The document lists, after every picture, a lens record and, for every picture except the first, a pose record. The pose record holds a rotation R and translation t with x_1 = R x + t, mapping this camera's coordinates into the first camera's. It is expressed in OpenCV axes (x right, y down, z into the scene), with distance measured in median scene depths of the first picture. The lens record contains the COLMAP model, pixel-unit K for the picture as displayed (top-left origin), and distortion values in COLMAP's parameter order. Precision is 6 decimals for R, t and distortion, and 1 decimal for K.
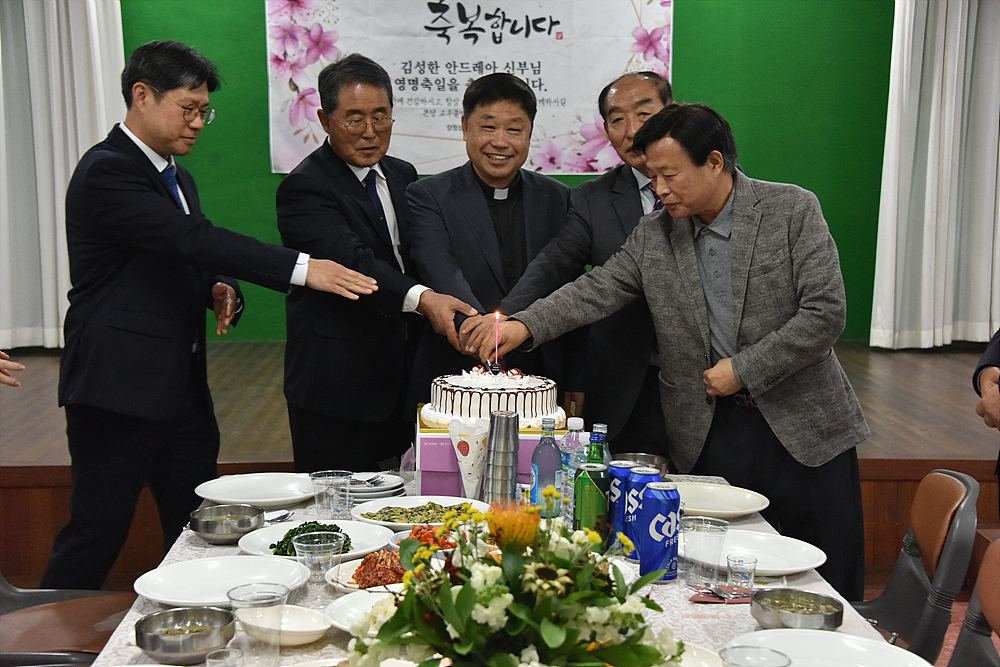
lens RADIAL K [[1538.8, 0, 500.0], [0, 1538.8, 333.5], [0, 0, 1]] dist [0.322414, 0.037154]
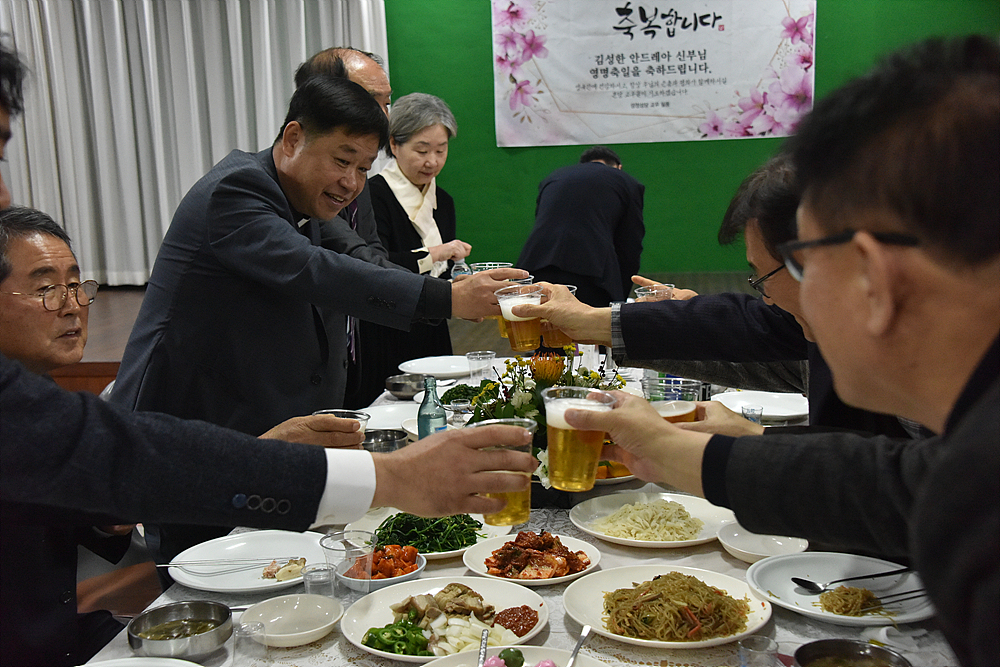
lens RADIAL K [[1282.2, 0, 500.0], [0, 1282.2, 333.5], [0, 0, 1]] dist [0.184093, 0.019200]
pose [[0.982811, -0.004325, -0.184563, 0.123222], [0.011986, 0.999111, 0.040412, 0.022452], [0.184224, -0.041930, 0.981989, -0.160270]]
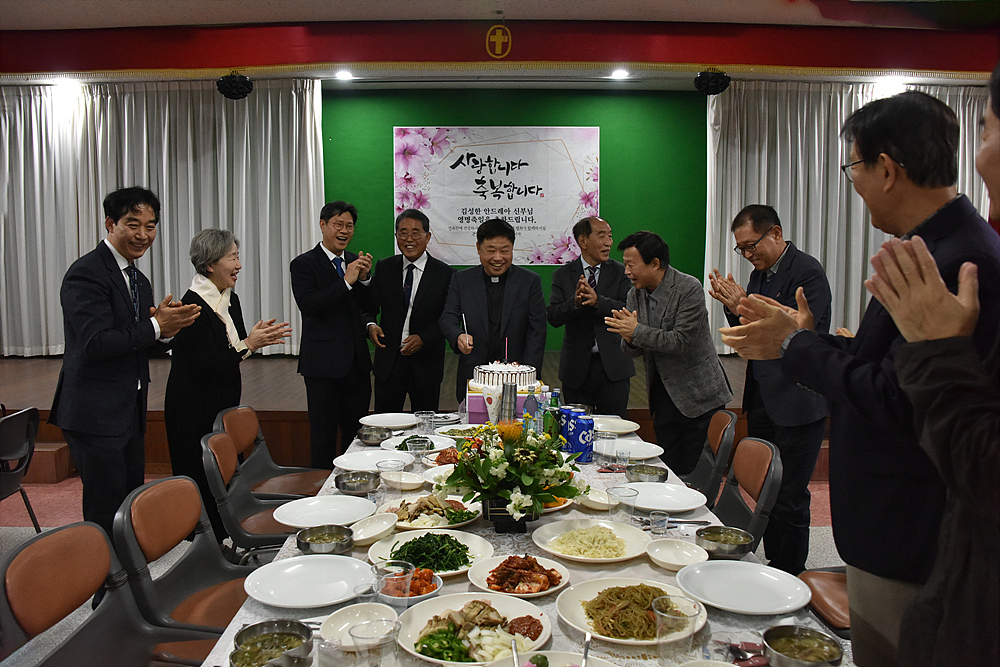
lens RADIAL K [[827.5, 0, 500.0], [0, 827.5, 333.5], [0, 0, 1]] dist [-0.104879, -0.000193]
pose [[0.999826, -0.000750, -0.018656, 0.010088], [0.000380, 0.999803, -0.019850, 0.007684], [0.018667, 0.019840, 0.999629, -0.080795]]
